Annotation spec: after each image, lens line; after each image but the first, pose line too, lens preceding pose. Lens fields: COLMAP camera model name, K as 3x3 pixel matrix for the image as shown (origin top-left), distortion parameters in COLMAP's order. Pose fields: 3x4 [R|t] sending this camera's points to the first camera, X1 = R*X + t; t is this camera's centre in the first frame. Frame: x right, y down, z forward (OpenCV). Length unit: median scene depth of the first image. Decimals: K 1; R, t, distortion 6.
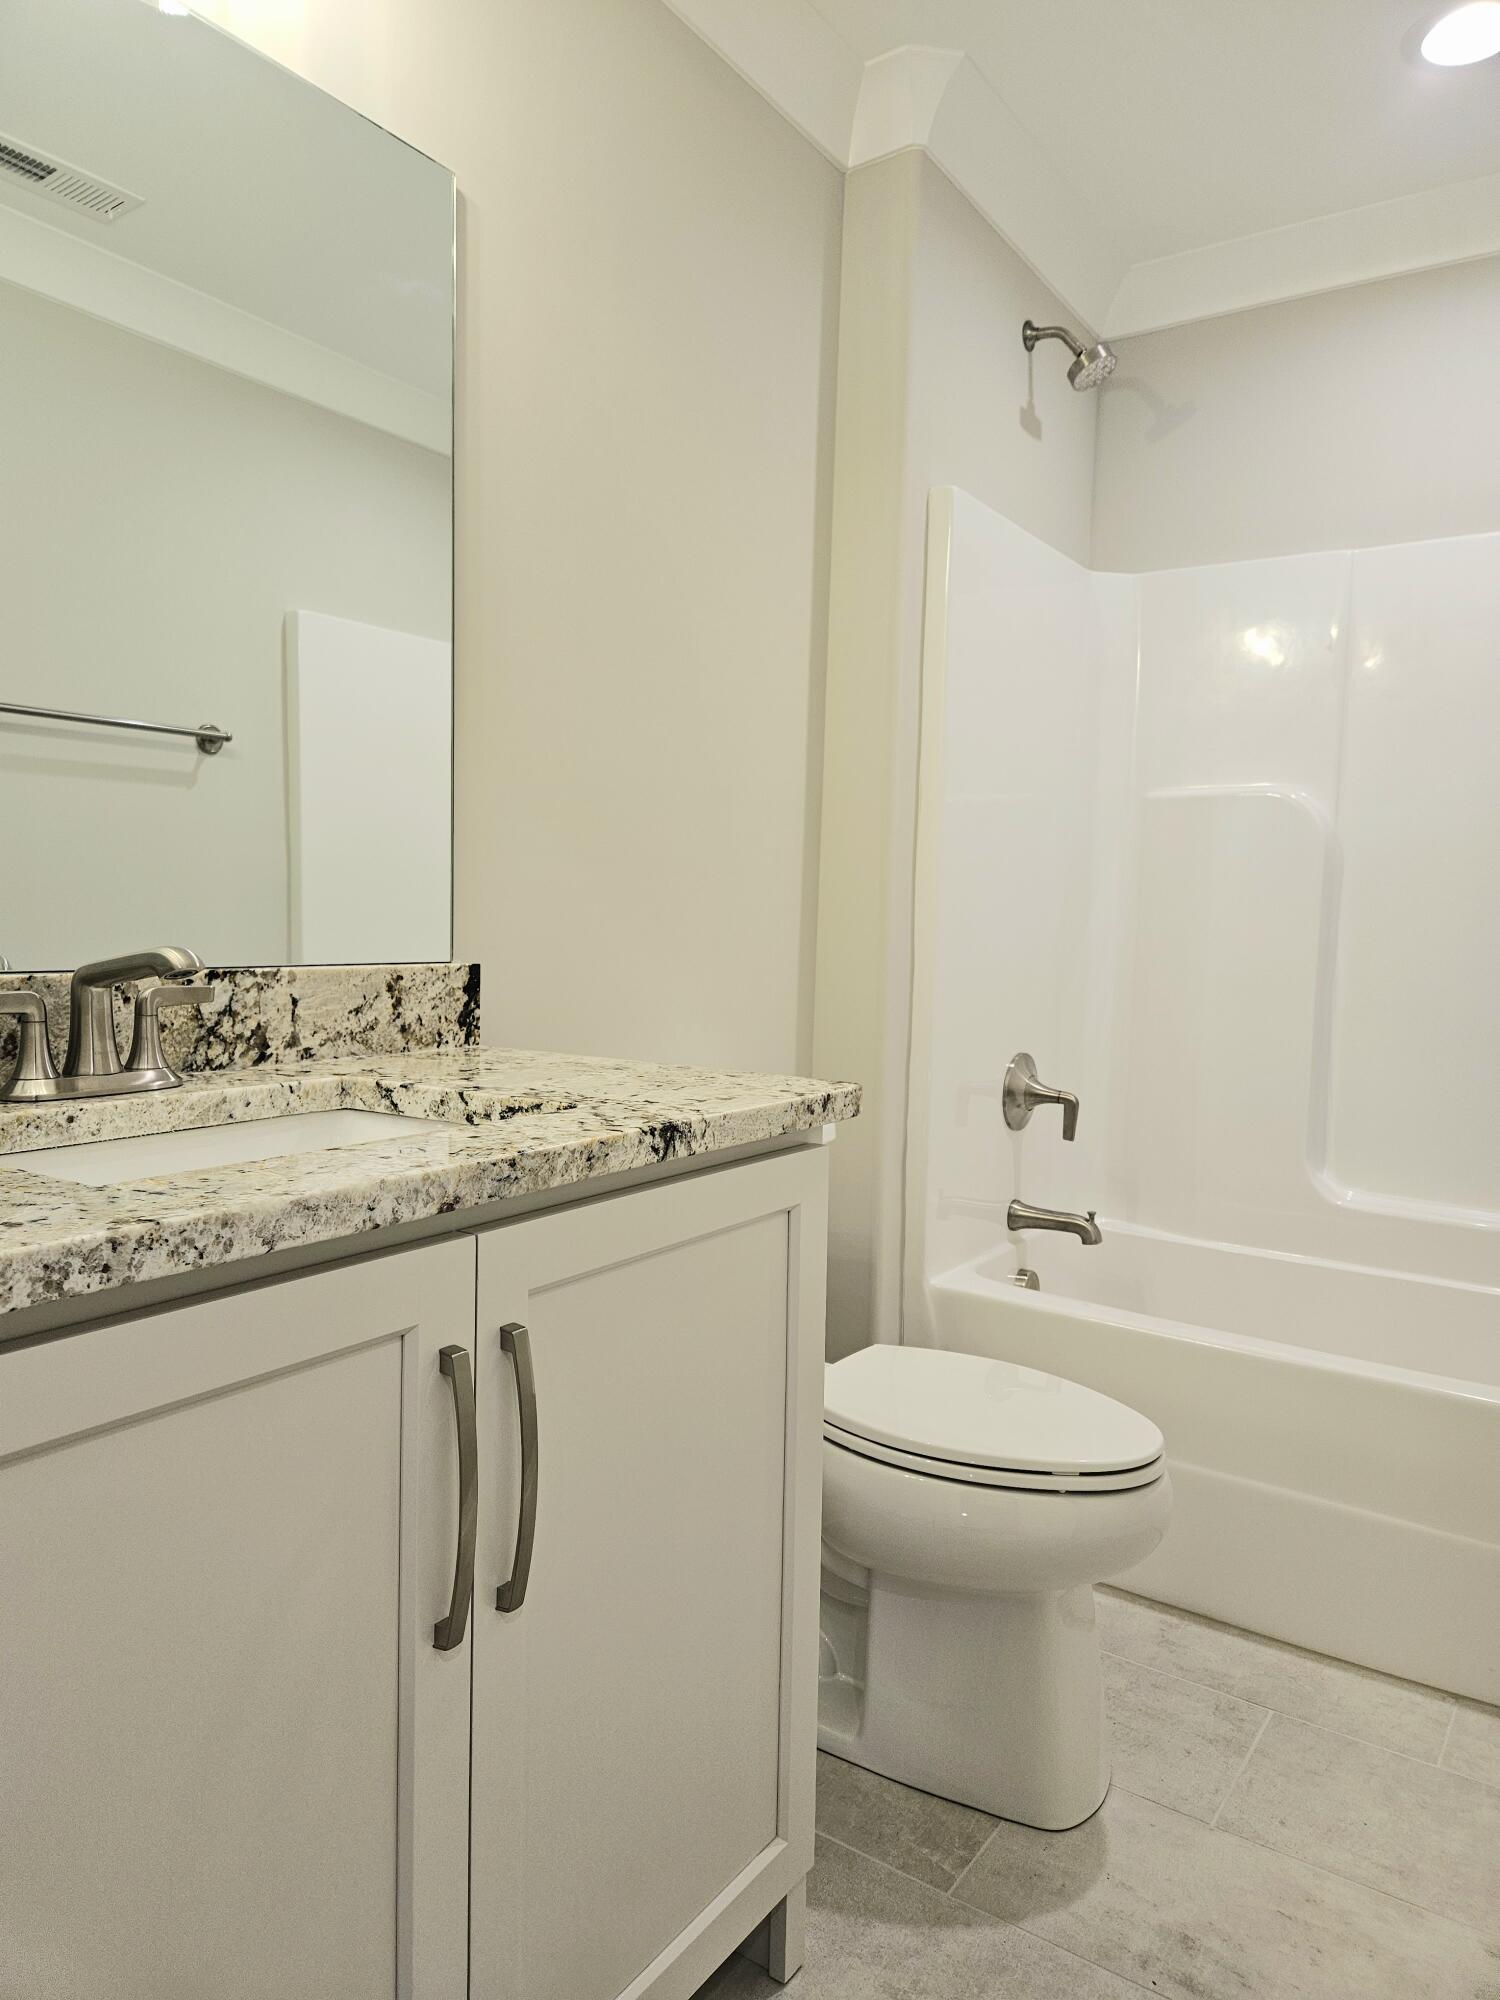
lens RADIAL K [[1328.4, 0, 755.1], [0, 1328.4, 1023.3], [0, 0, 1]] dist [0.078185, -0.067965]
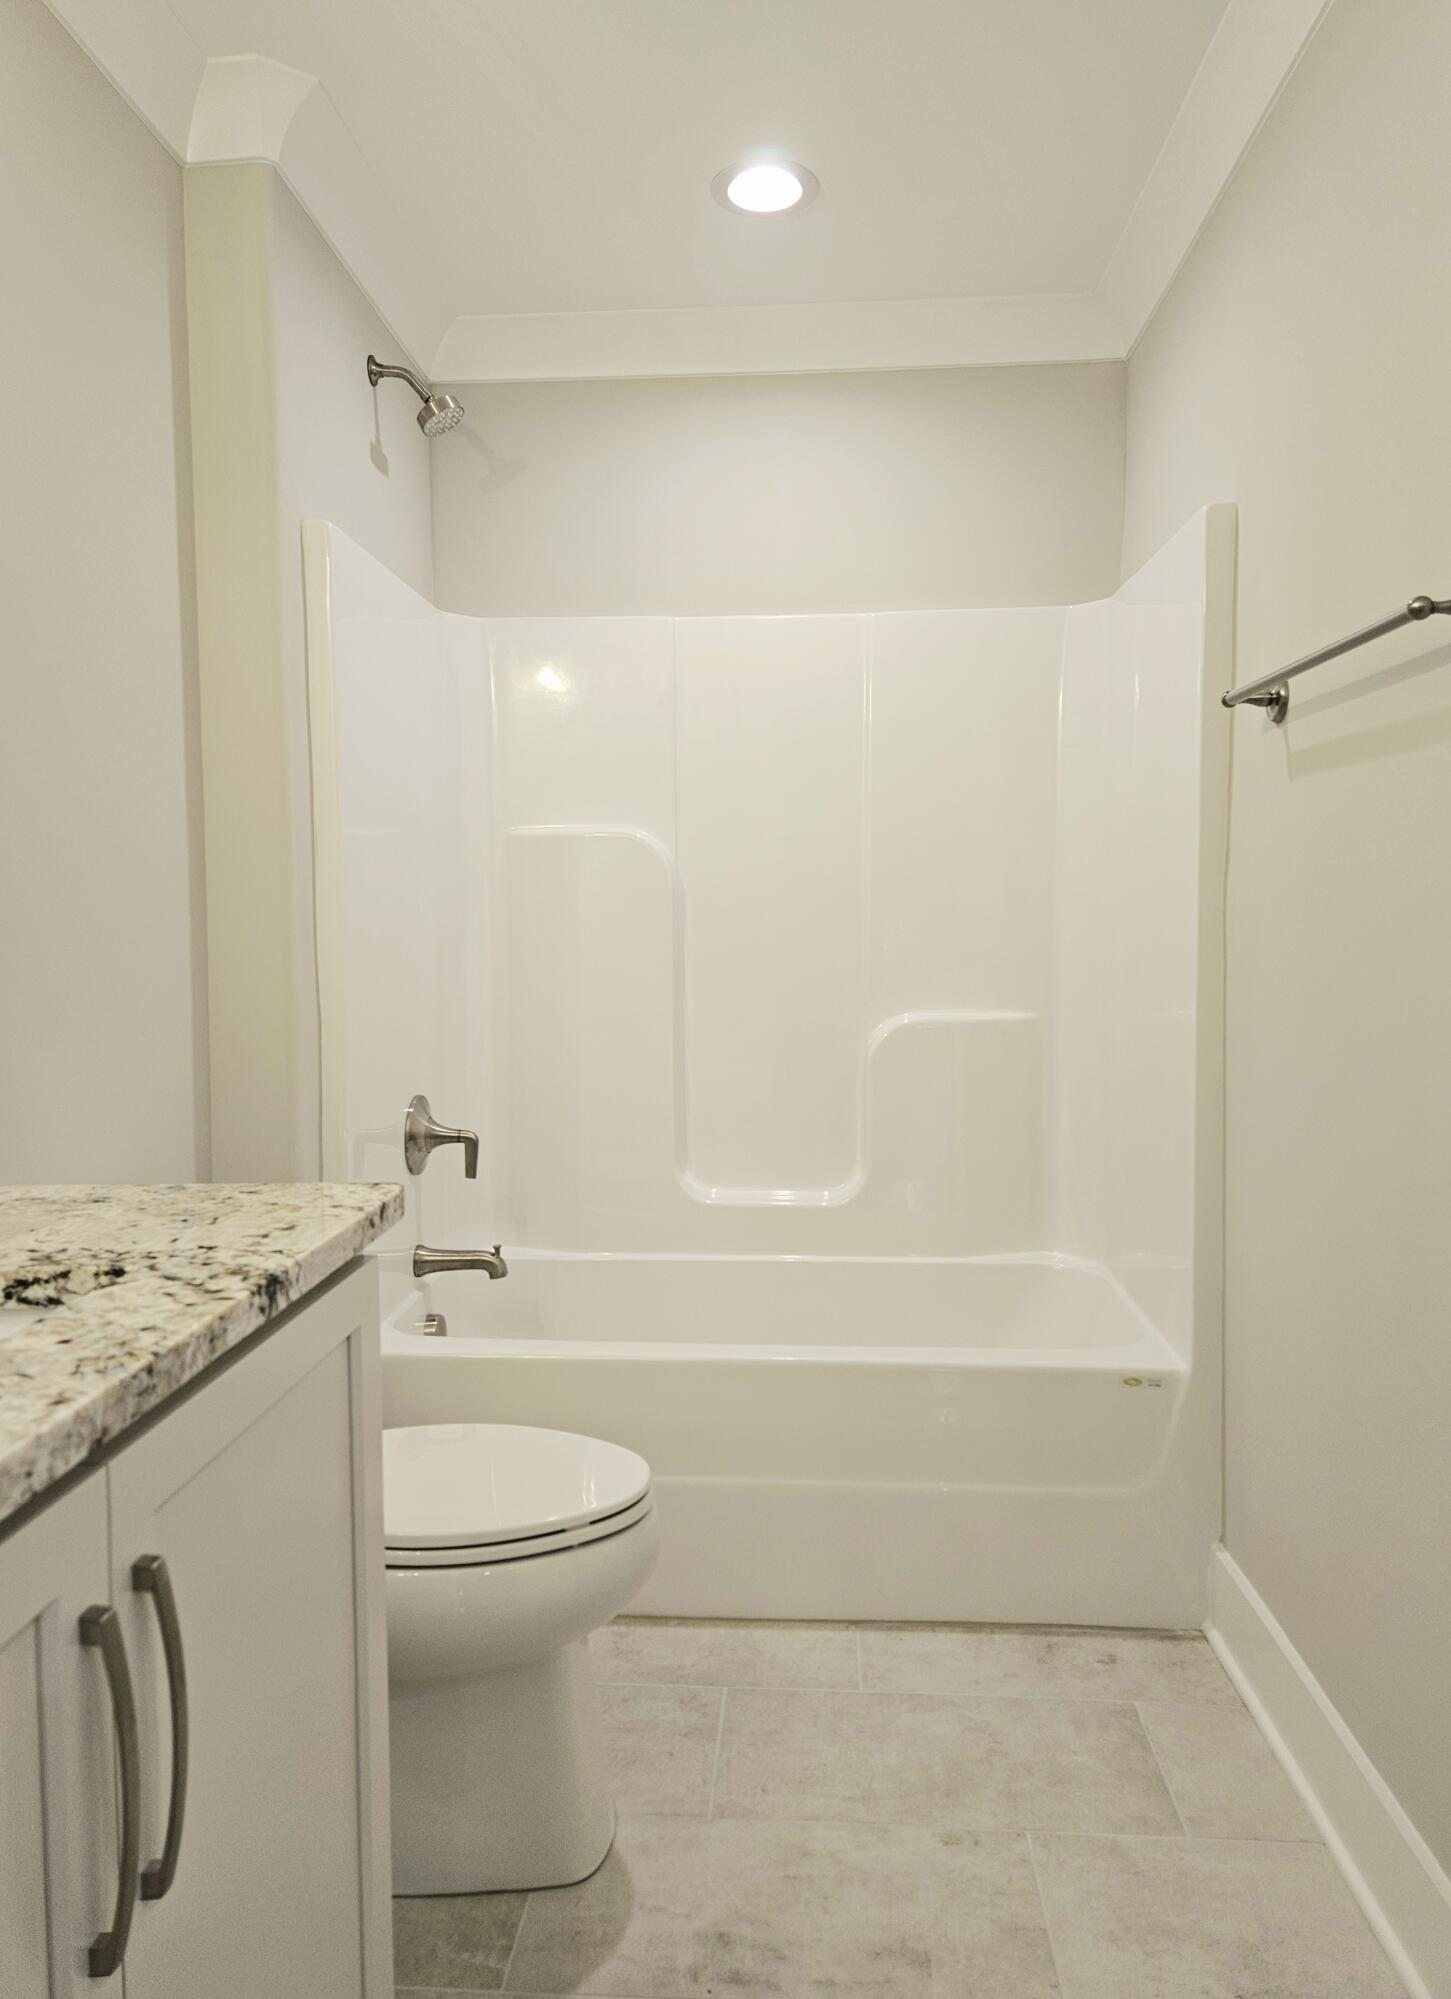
lens RADIAL K [[1348.0, 0, 725.5], [0, 1348.0, 999.5], [0, 0, 1]] dist [0.084107, -0.062617]
pose [[0.861171, -0.062824, 0.504417, -0.135481], [0.069056, 0.997593, 0.006352, -0.050977], [-0.503602, 0.029363, 0.863437, 0.026888]]
